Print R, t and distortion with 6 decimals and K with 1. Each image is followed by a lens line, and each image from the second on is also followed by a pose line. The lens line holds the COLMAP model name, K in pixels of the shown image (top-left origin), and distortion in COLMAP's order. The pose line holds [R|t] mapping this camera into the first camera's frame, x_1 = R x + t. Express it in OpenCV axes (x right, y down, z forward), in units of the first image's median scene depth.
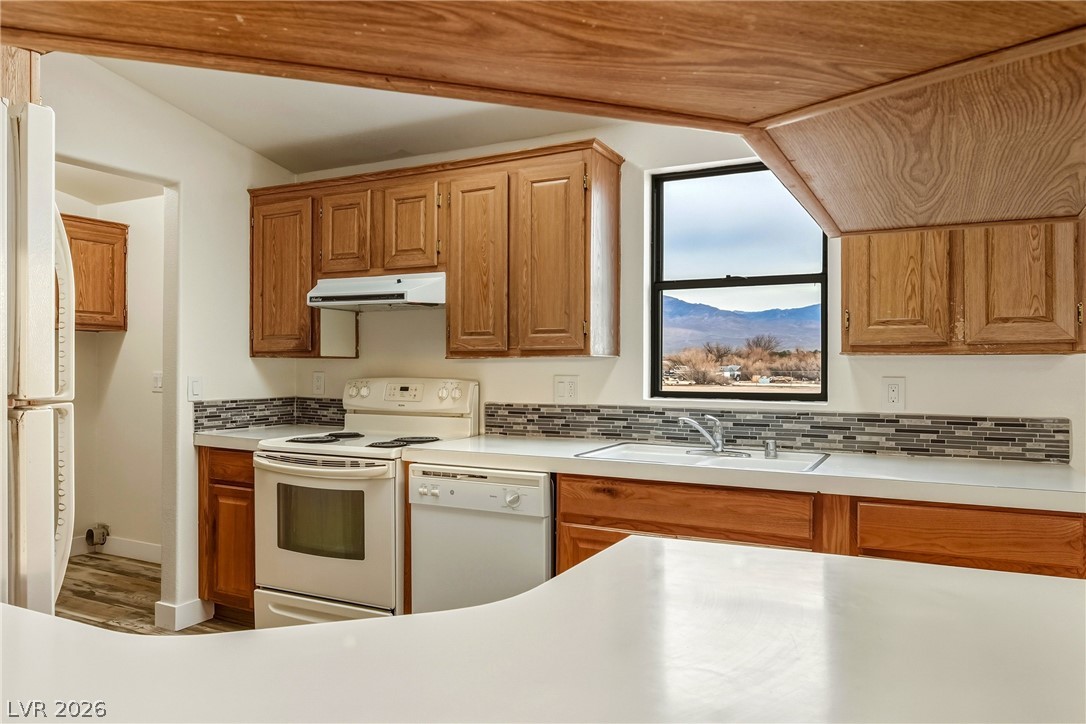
lens RADIAL K [[742.1, 0, 549.0], [0, 742.1, 366.8], [0, 0, 1]] dist [-0.008728, -0.001001]
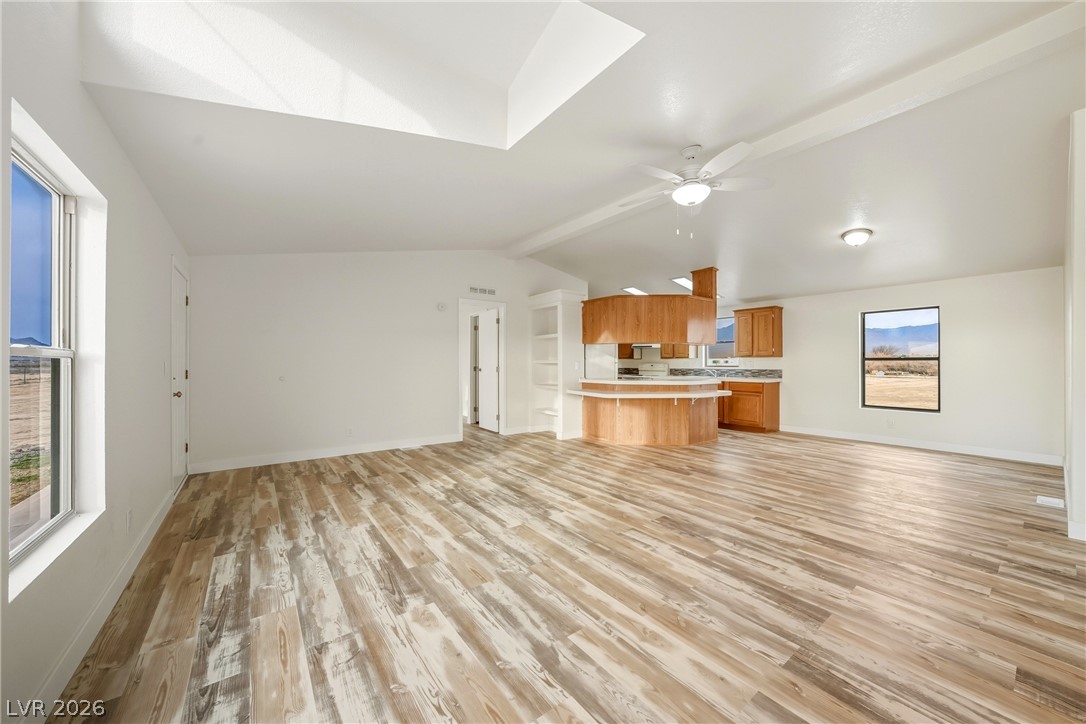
lens RADIAL K [[393.4, 0, 548.3], [0, 393.4, 362.7], [0, 0, 1]] dist [-0.024561, 0.006912]
pose [[0.899557, -0.001892, -0.436800, 0.310203], [-0.001140, 0.999977, -0.006680, 0.030635], [0.436802, 0.006507, 0.899534, -1.573677]]
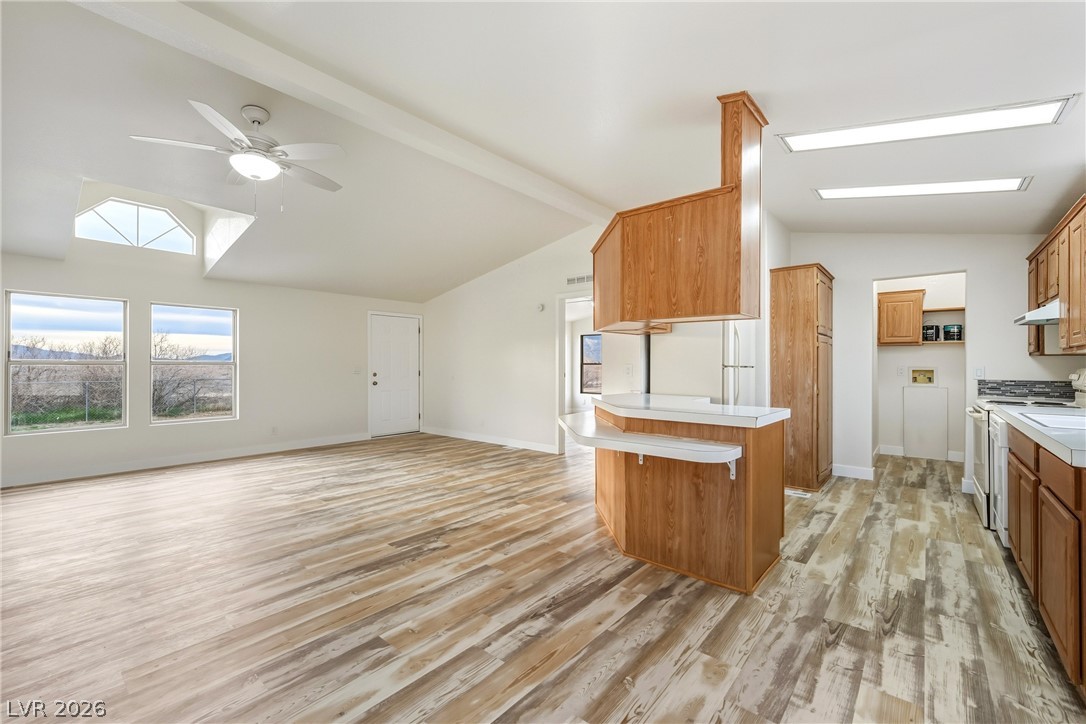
lens RADIAL K [[455.9, 0, 548.5], [0, 455.9, 361.2], [0, 0, 1]] dist [-0.017619, 0.007967]
pose [[-0.224495, -0.013458, -0.974382, 0.956606], [-0.006988, 0.999901, -0.012200, 0.021533], [0.974450, 0.004070, -0.224567, 0.174115]]
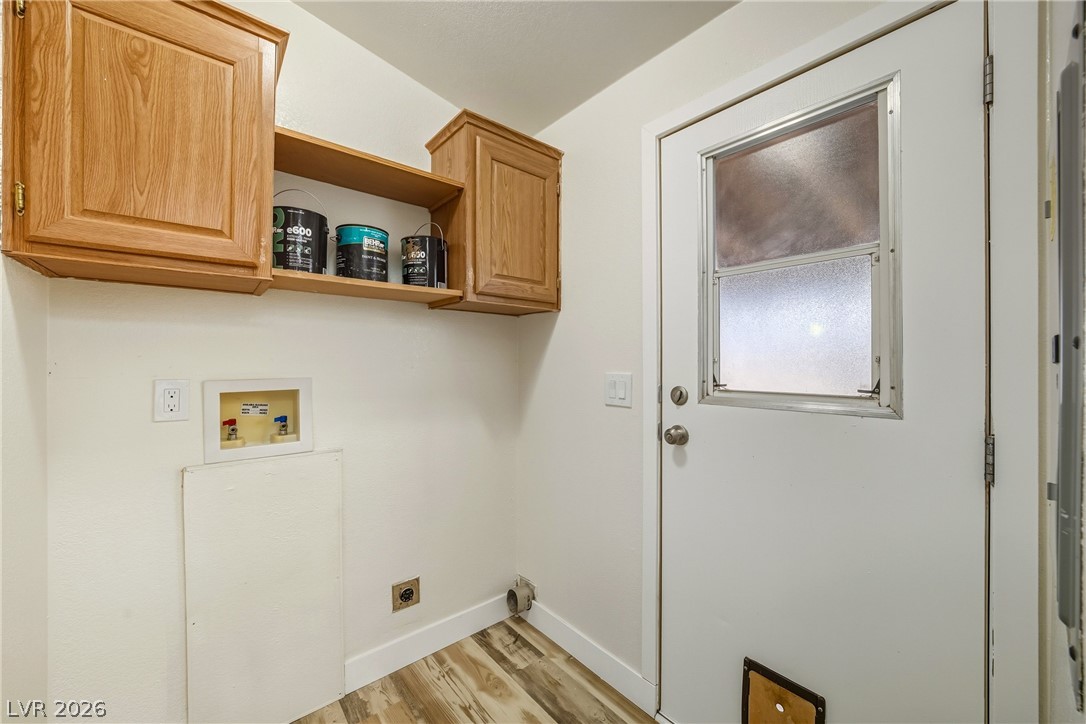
lens RADIAL K [[419.7, 0, 549.9], [0, 419.7, 363.0], [0, 0, 1]] dist [-0.008741, 0.000233]
pose [[0.924380, -0.001330, -0.381471, -0.607924], [0.003520, 0.999981, 0.005044, -0.003159], [0.381457, -0.006006, 0.924367, 0.900169]]
